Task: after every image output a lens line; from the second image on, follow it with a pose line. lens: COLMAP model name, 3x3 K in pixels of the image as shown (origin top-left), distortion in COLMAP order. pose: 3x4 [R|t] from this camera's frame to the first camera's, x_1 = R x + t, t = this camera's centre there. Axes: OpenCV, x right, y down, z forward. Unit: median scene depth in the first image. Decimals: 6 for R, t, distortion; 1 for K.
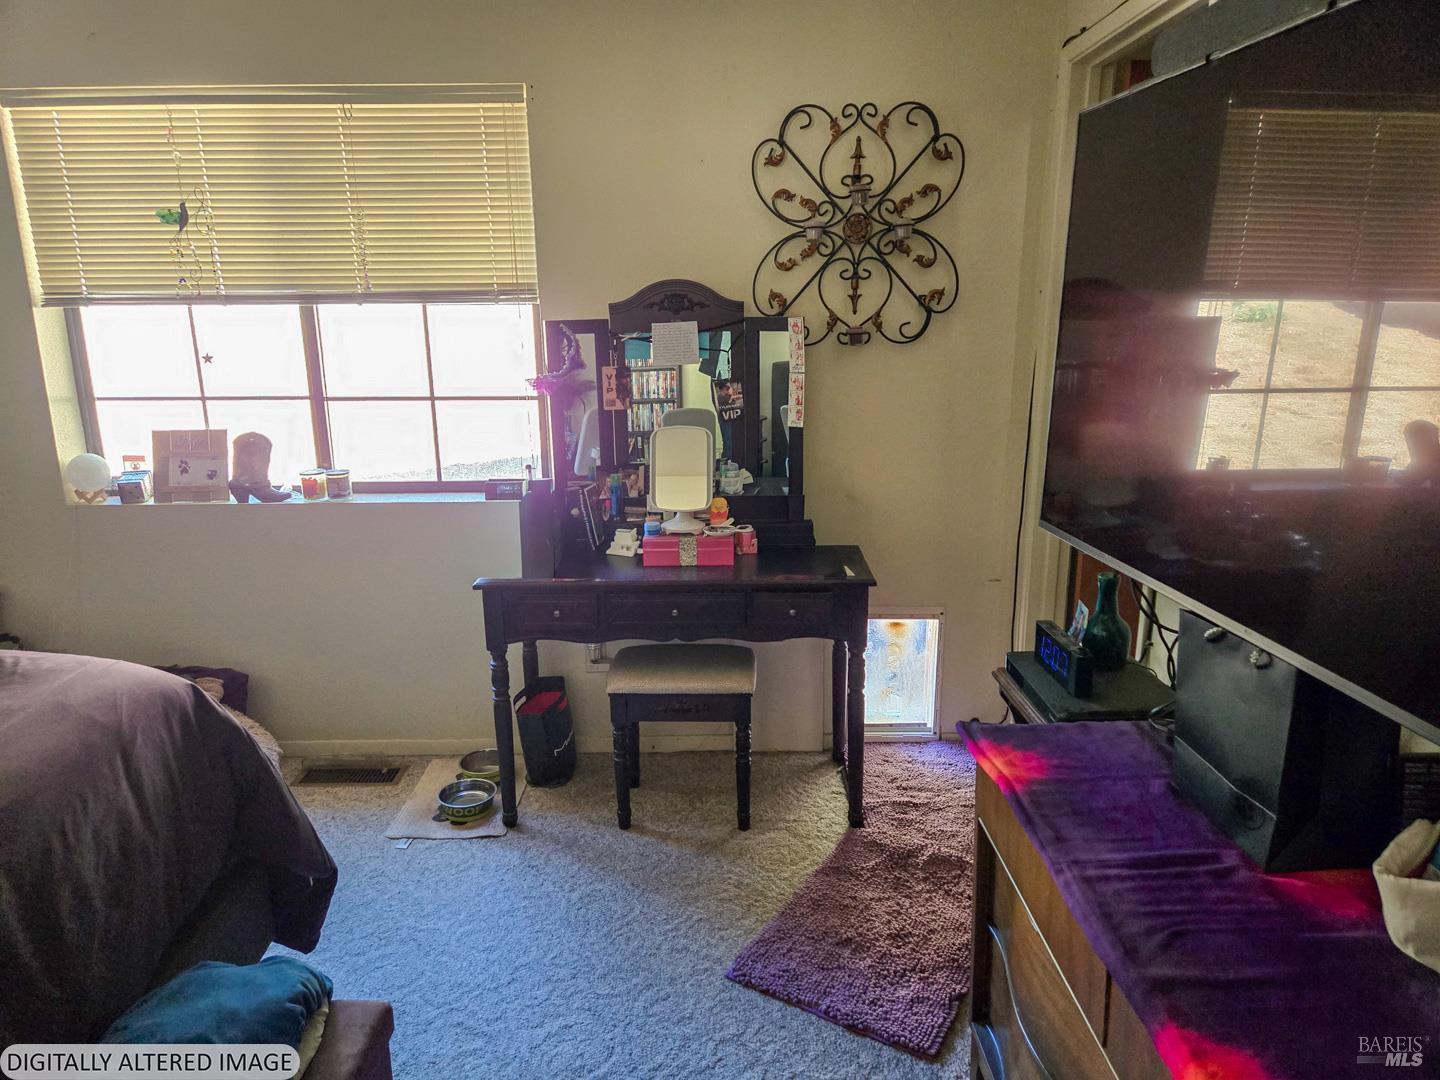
lens RADIAL K [[974.5, 0, 714.2], [0, 974.5, 546.3], [0, 0, 1]] dist [0.086836, -0.078560]
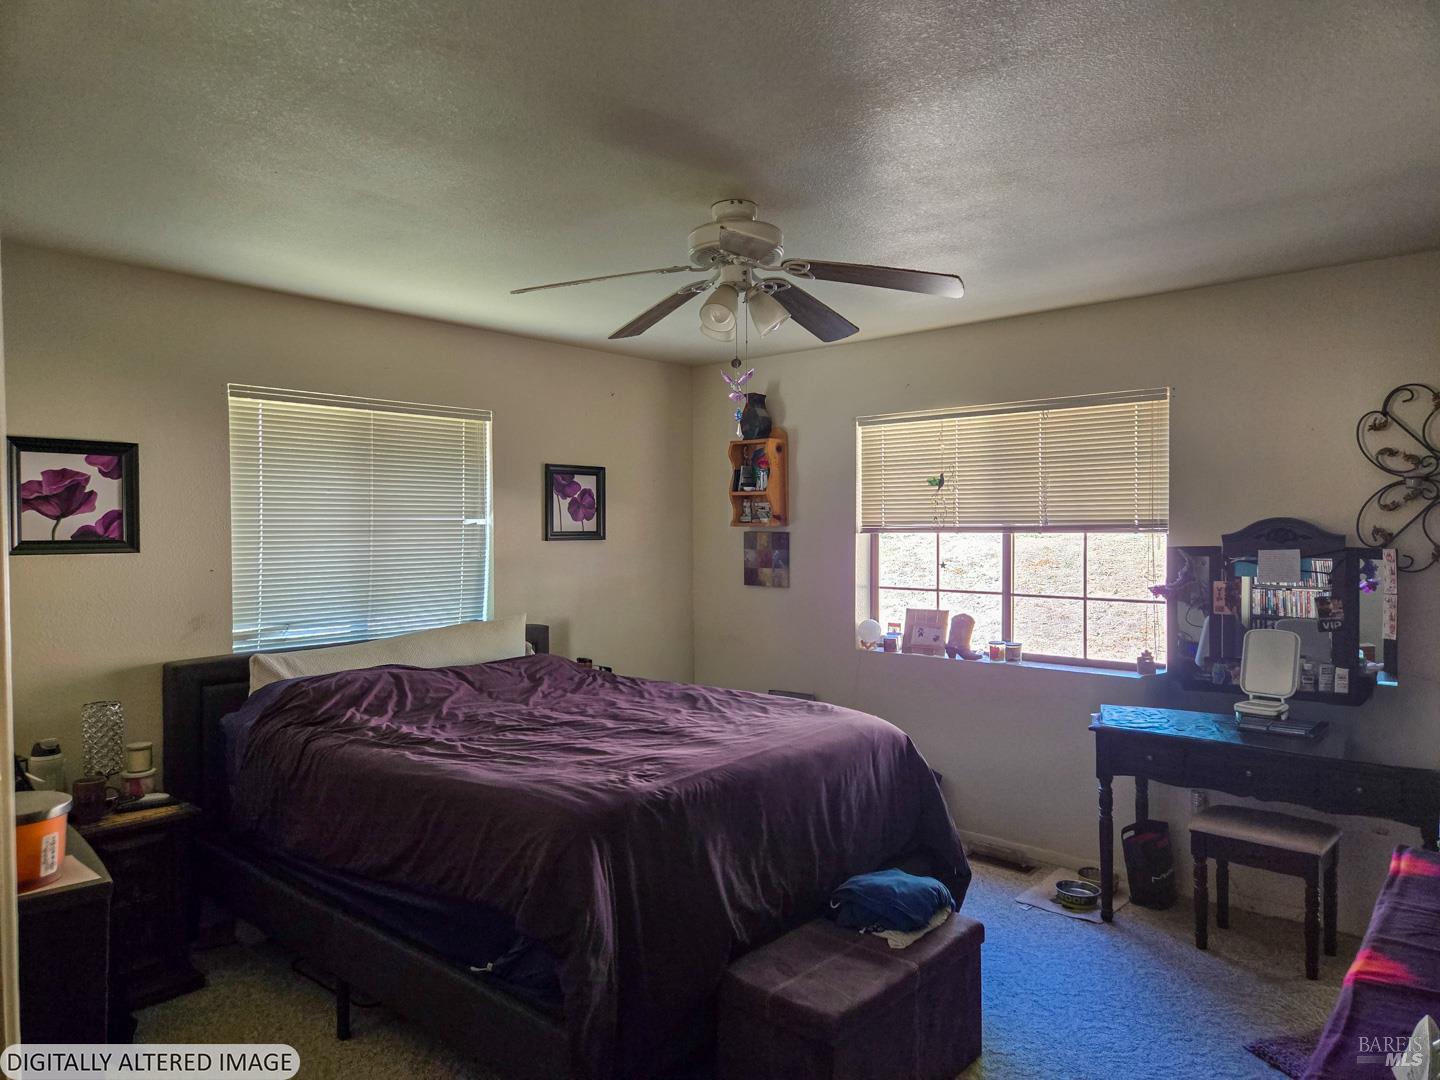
lens RADIAL K [[974.5, 0, 714.2], [0, 974.5, 546.3], [0, 0, 1]] dist [0.086836, -0.078560]
pose [[0.757229, 0.025377, -0.652656, 0.244809], [-0.162710, 0.975072, -0.150866, 0.080405], [0.632558, 0.220434, 0.742482, -0.420945]]
